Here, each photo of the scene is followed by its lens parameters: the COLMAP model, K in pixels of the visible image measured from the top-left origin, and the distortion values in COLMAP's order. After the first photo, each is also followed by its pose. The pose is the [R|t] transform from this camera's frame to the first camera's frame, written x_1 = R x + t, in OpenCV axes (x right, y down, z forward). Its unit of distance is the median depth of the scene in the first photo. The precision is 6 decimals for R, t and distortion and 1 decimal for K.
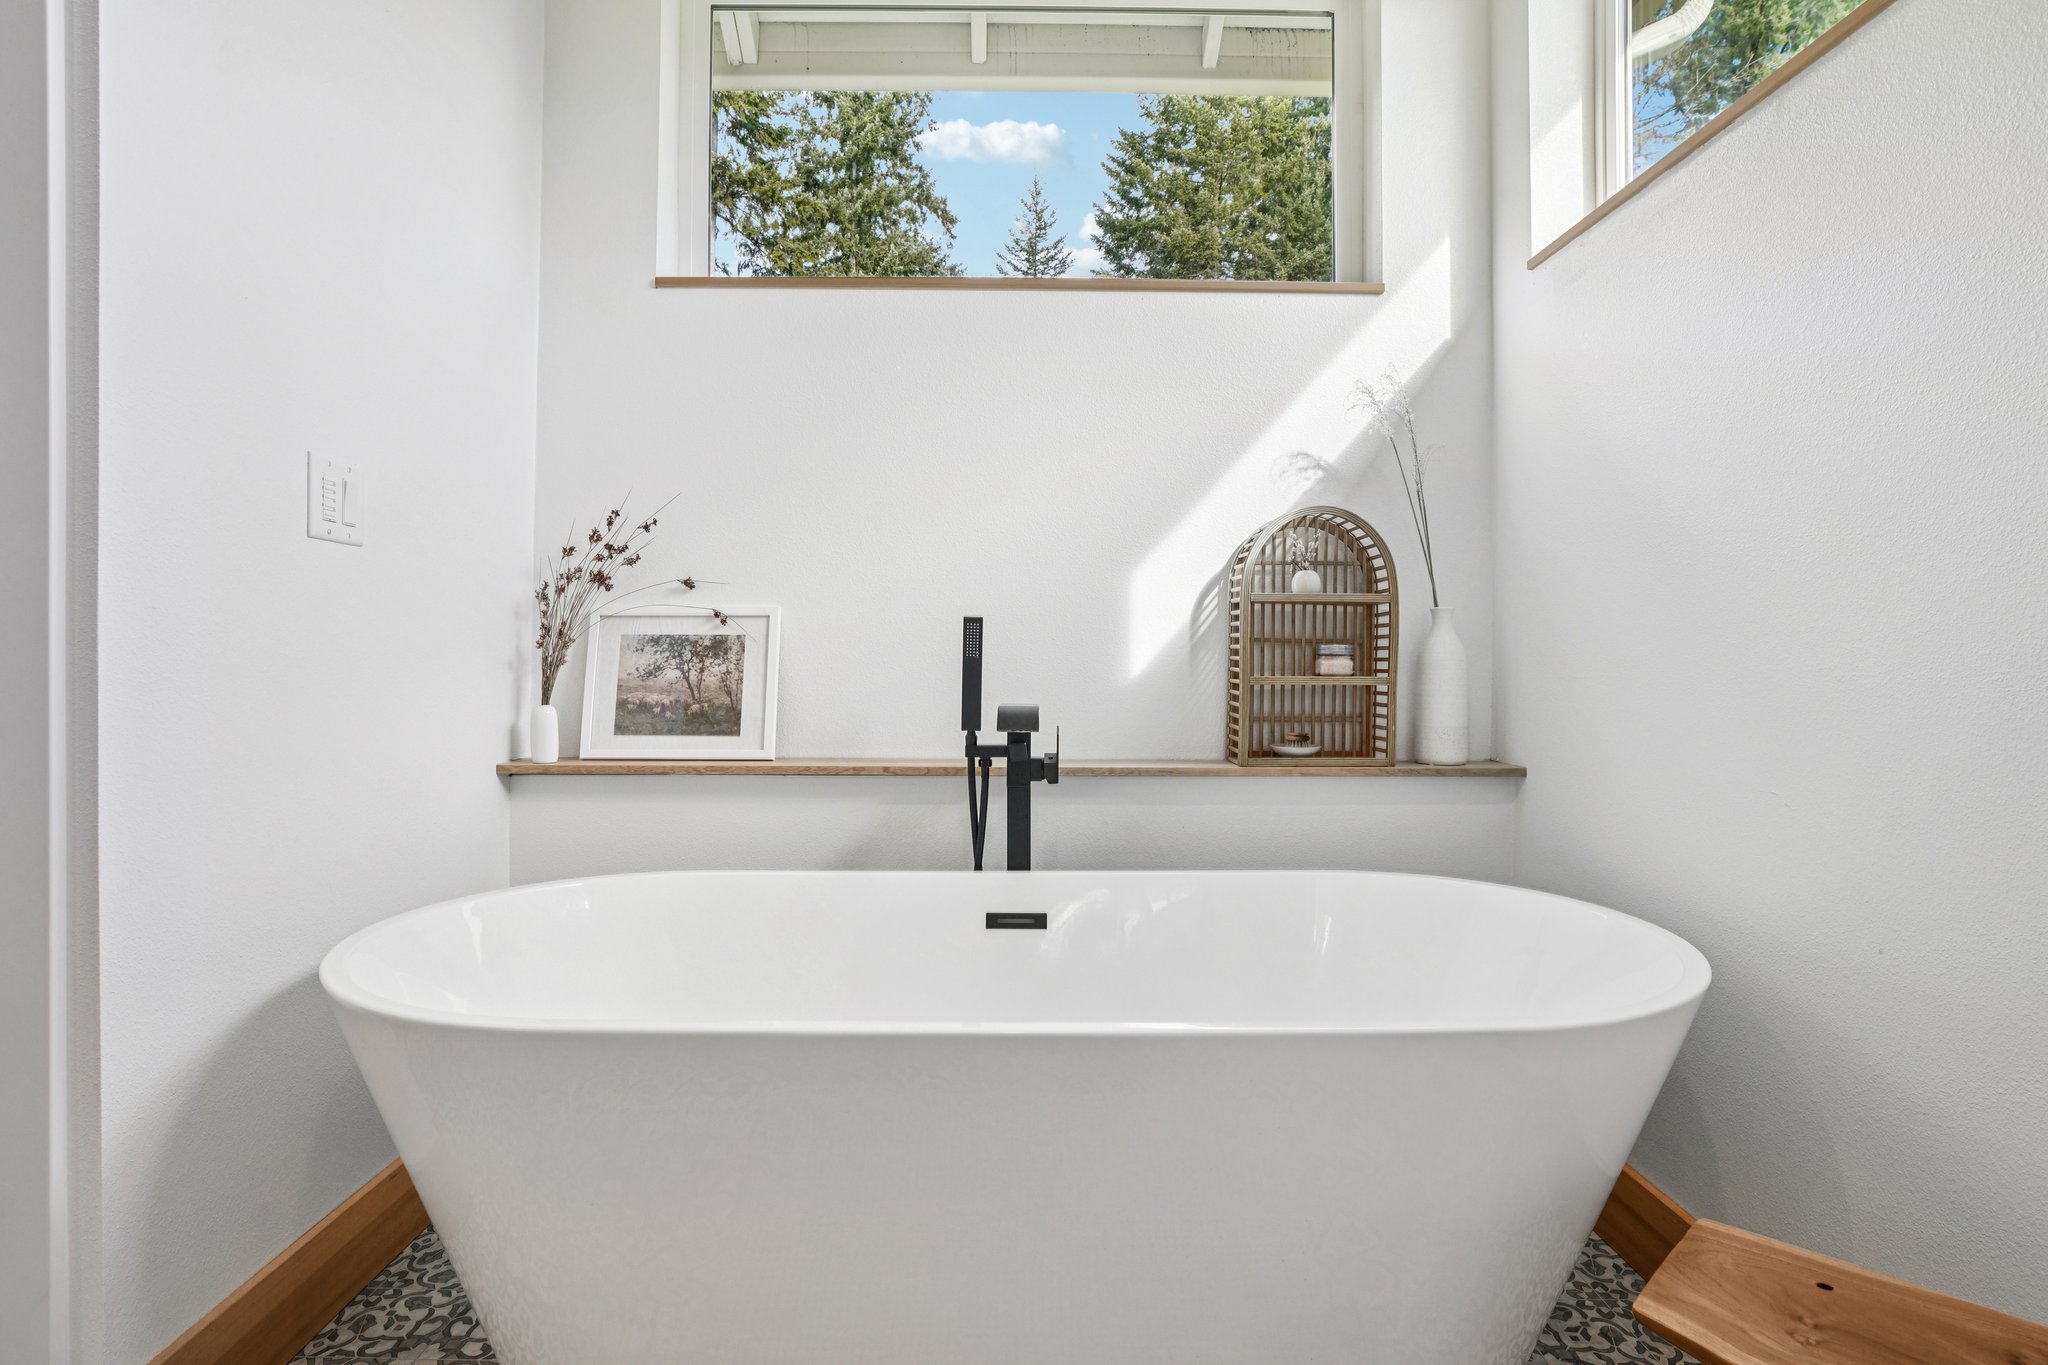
lens RADIAL K [[1022.1, 0, 1024.0], [0, 1022.1, 674.7], [0, 0, 1]] dist [-0.032588, 0.000017]
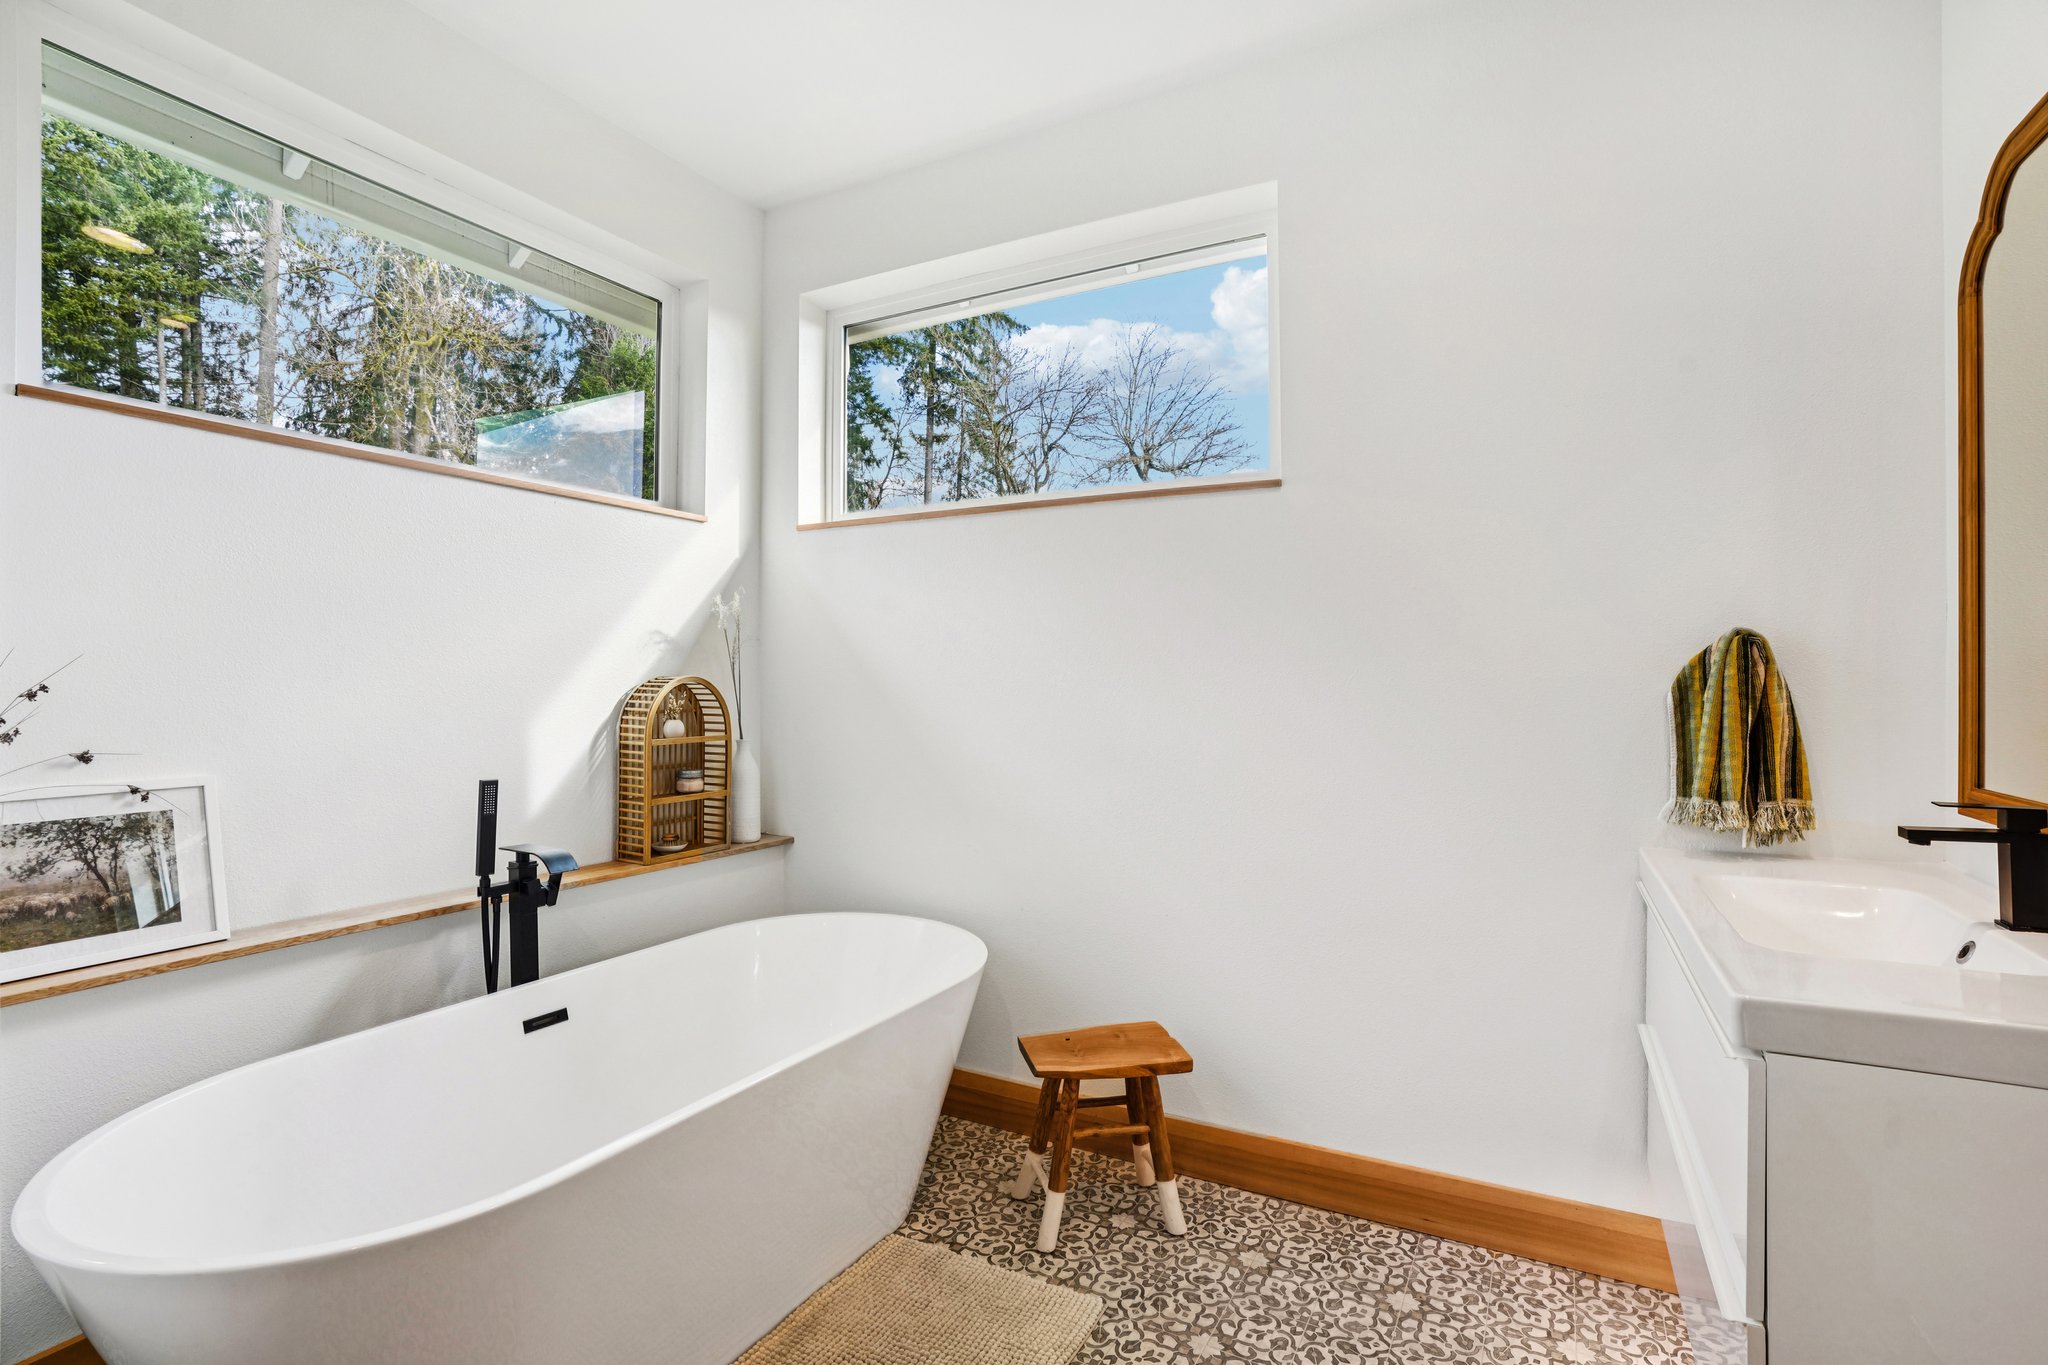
lens RADIAL K [[959.6, 0, 1025.3], [0, 959.6, 677.5], [0, 0, 1]] dist [-0.074107, 0.030488]
pose [[0.484550, -0.002800, 0.874759, -0.630938], [0.005215, 0.999986, 0.000312, -0.155235], [-0.874748, 0.004411, 0.484558, -0.069727]]
